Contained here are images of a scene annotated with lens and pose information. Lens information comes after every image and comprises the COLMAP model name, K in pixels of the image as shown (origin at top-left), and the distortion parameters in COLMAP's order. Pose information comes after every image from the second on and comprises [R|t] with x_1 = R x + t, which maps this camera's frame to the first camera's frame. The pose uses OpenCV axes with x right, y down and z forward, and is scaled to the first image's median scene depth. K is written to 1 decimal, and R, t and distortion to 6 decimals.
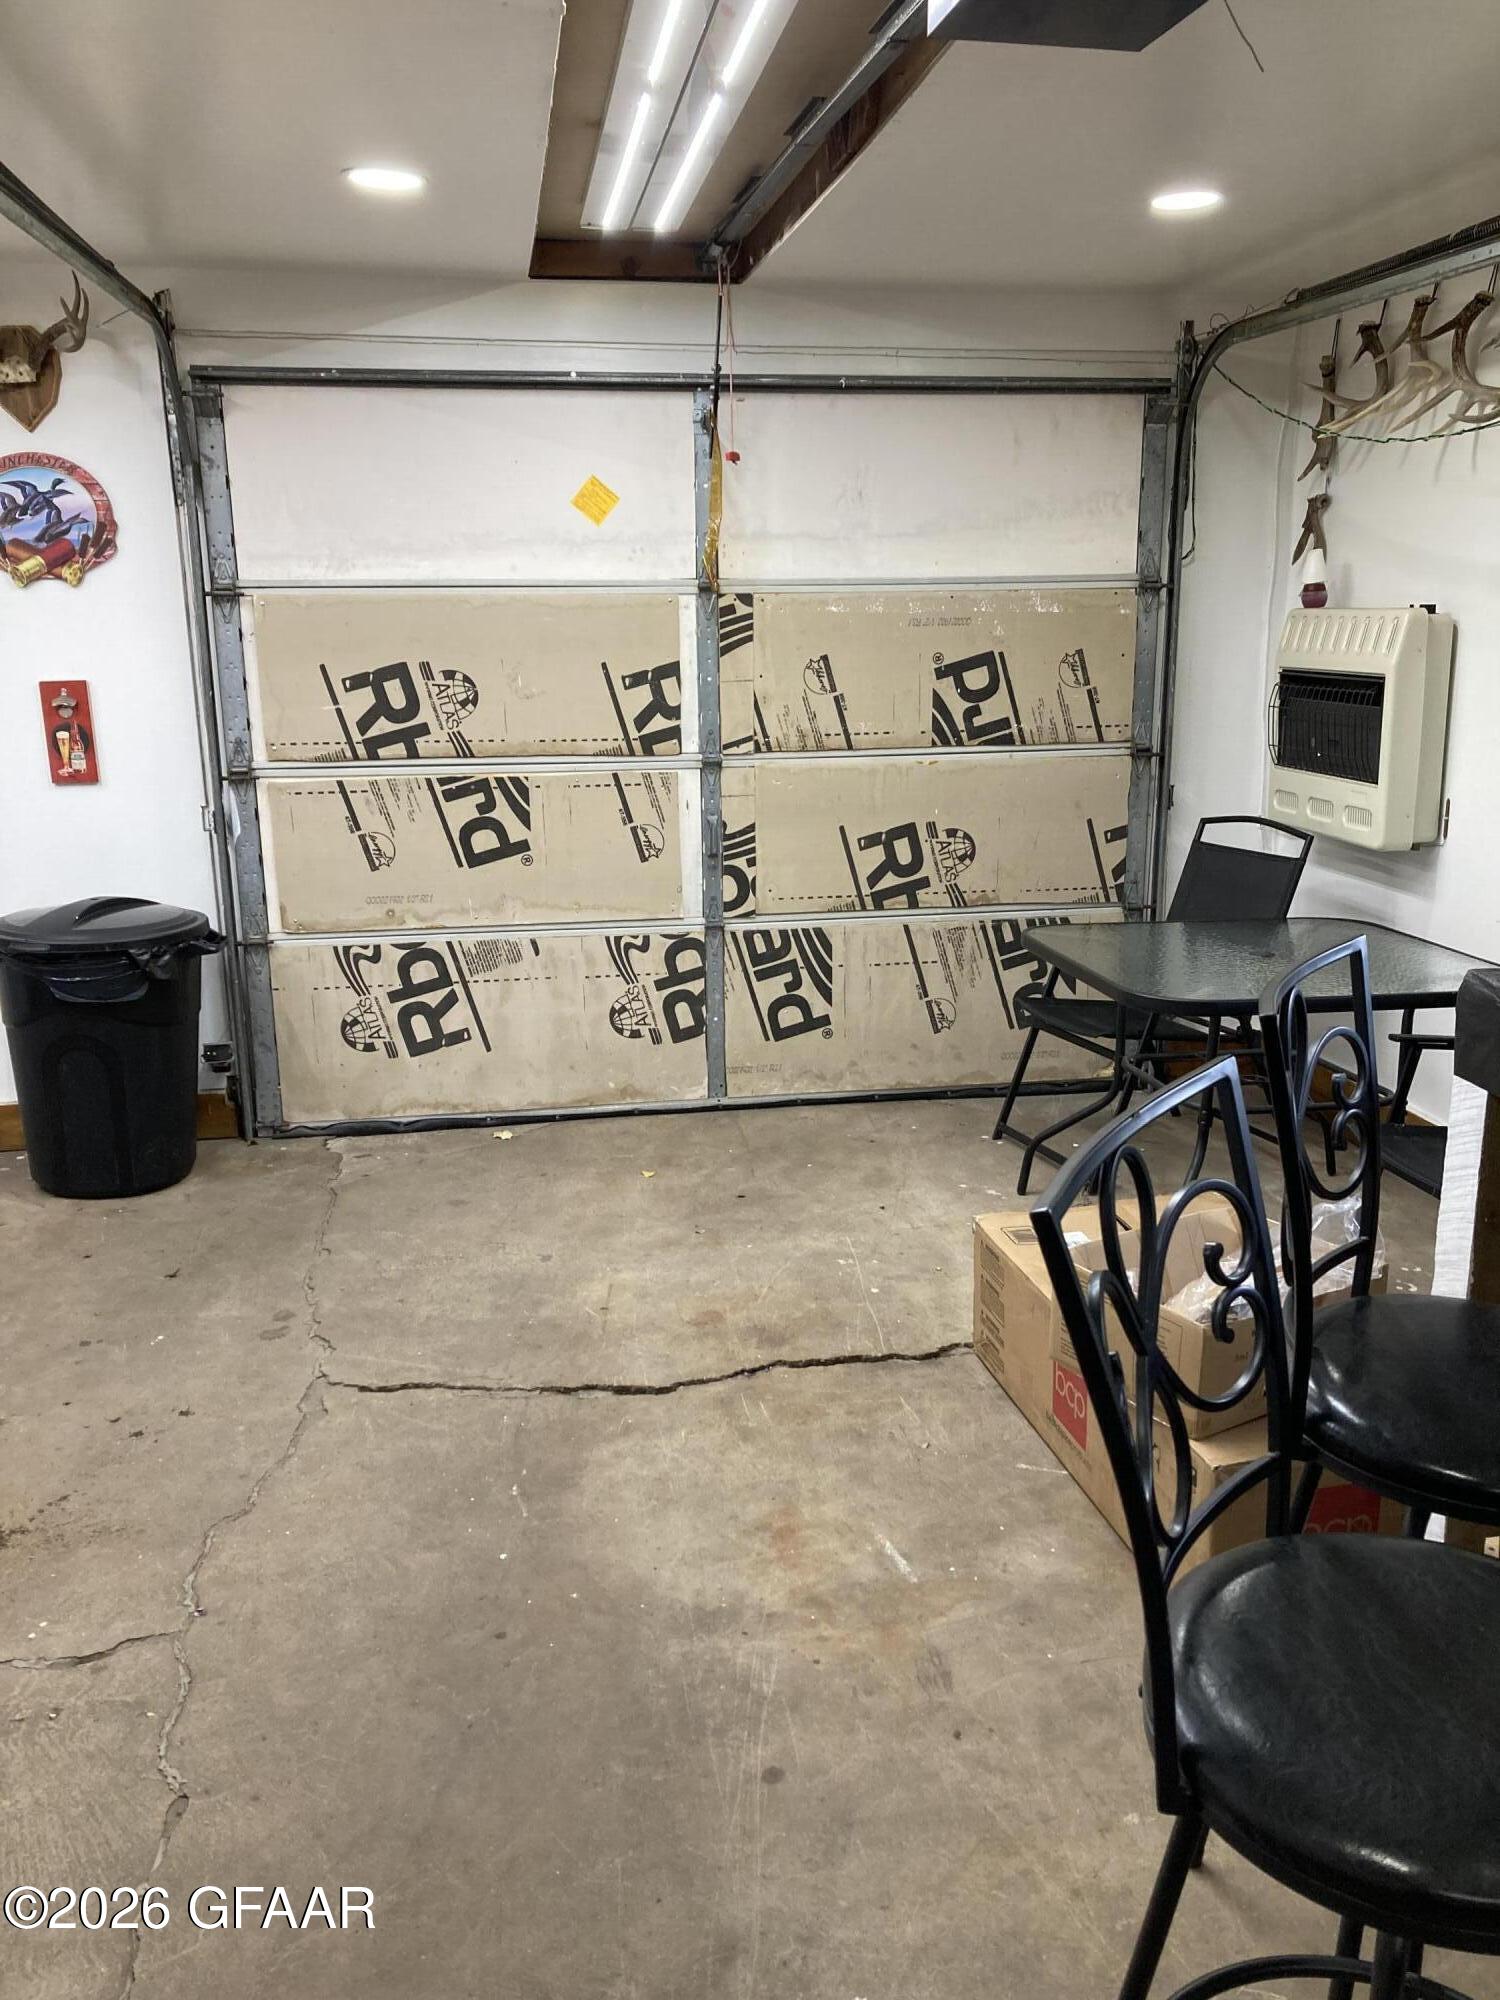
lens RADIAL K [[1634.0, 0, 752.3], [0, 1634.0, 1000.1], [0, 0, 1]] dist [-0.012752, 0.004653]
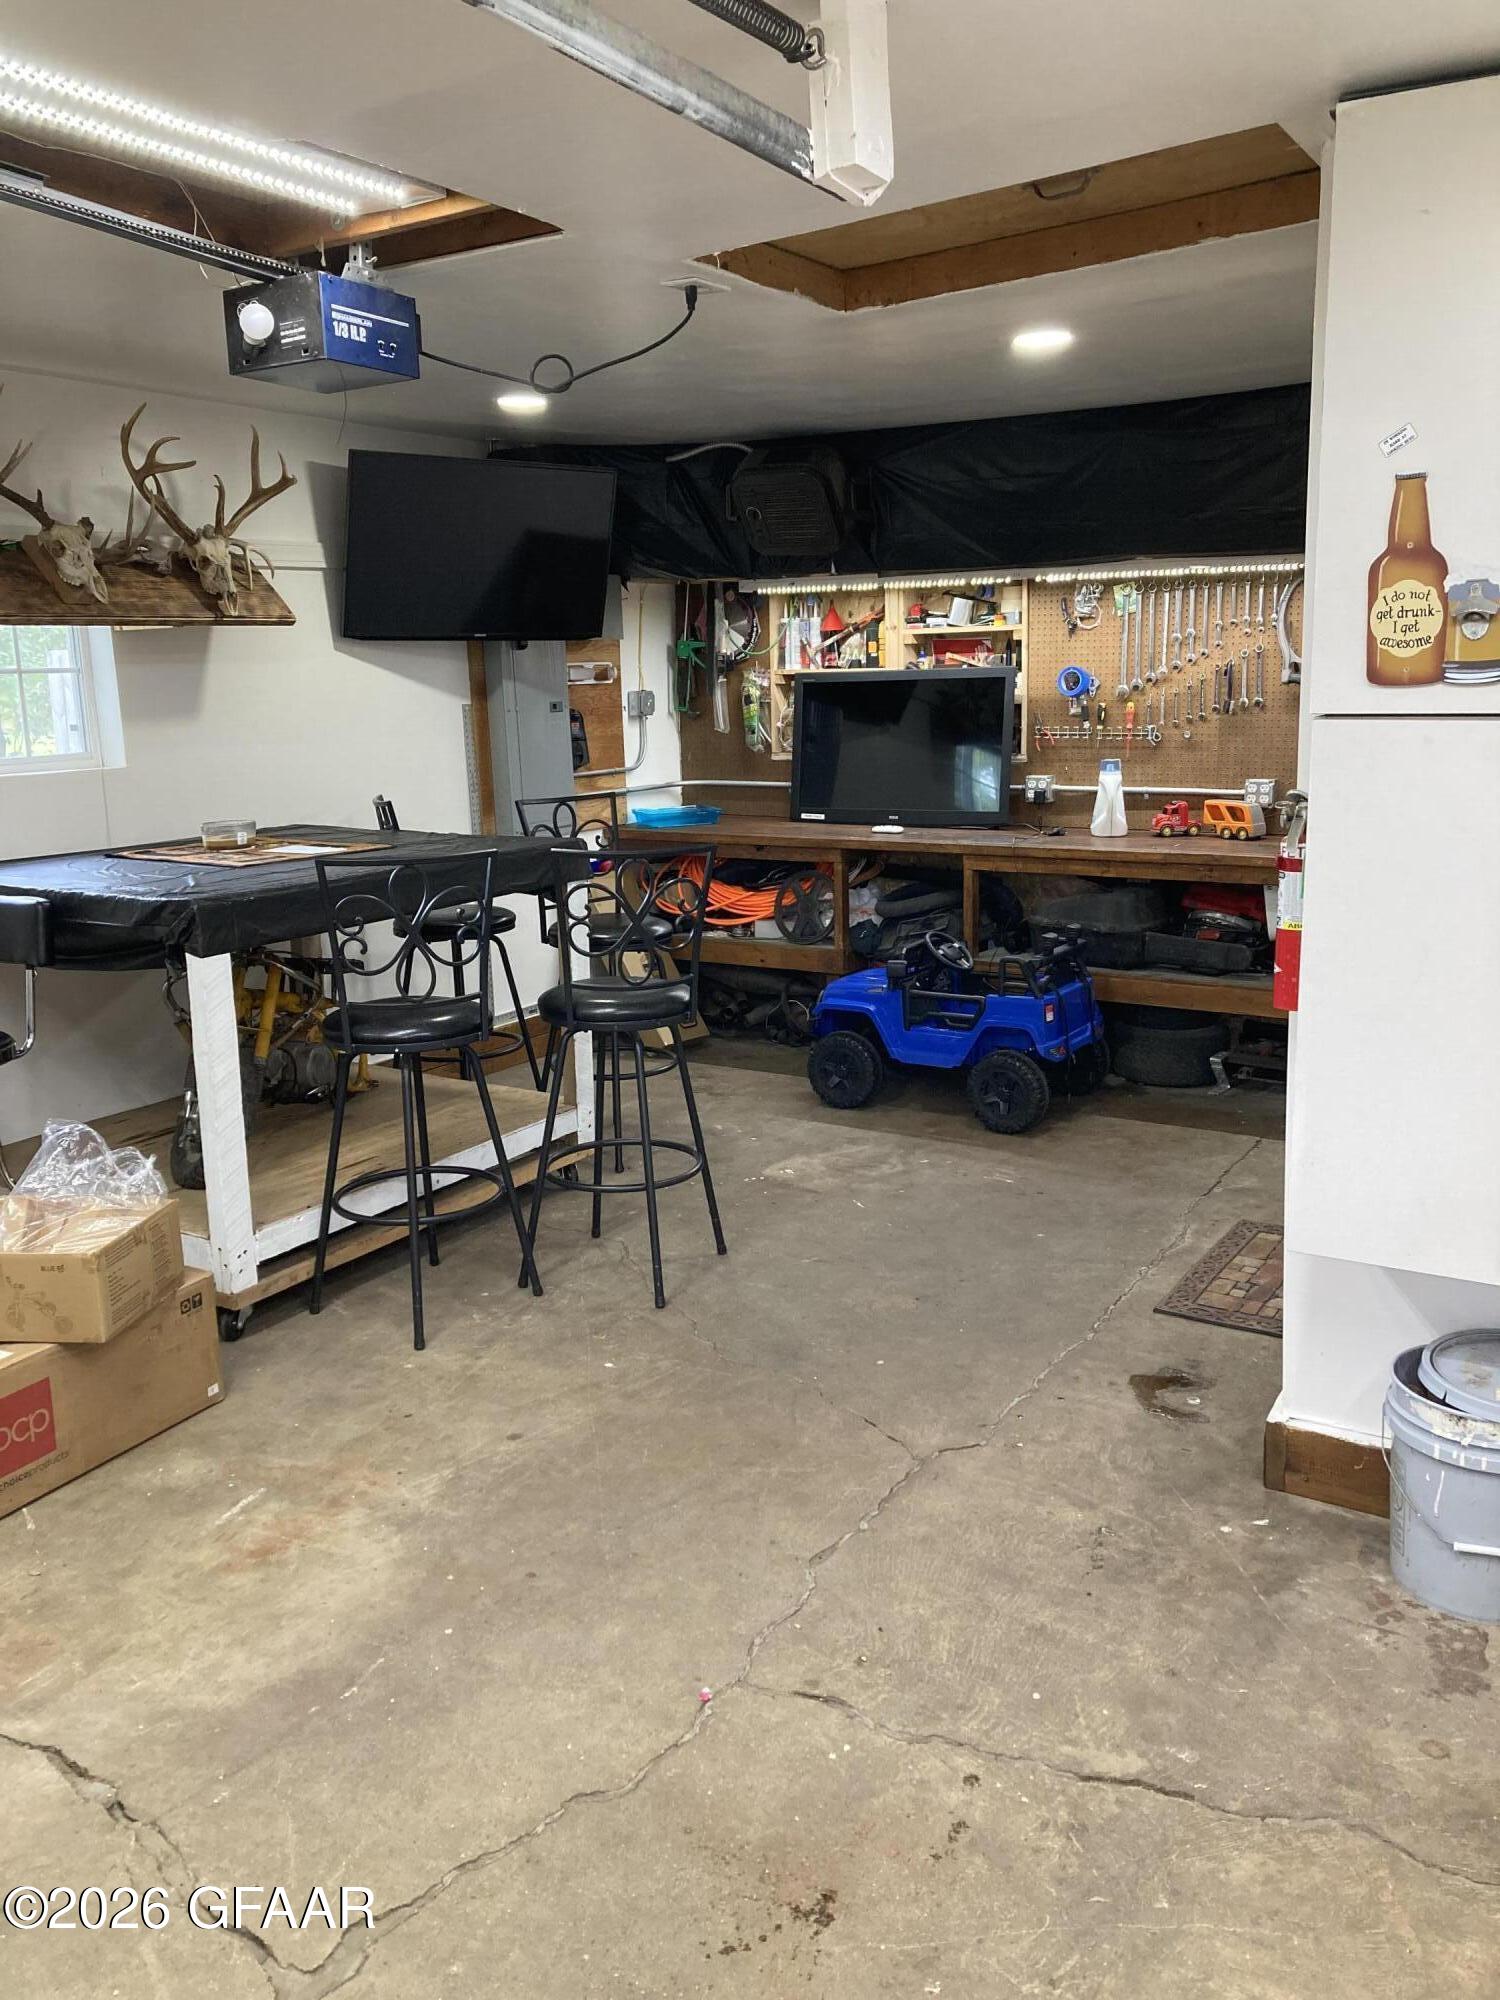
lens RADIAL K [[1634.0, 0, 750.9], [0, 1634.0, 999.1], [0, 0, 1]] dist [-0.012752, 0.004653]
pose [[-0.758251, -0.115291, 0.641688, -0.898519], [0.175419, 0.911866, 0.371117, -0.364767], [-0.627921, 0.393964, -0.671199, 1.395813]]
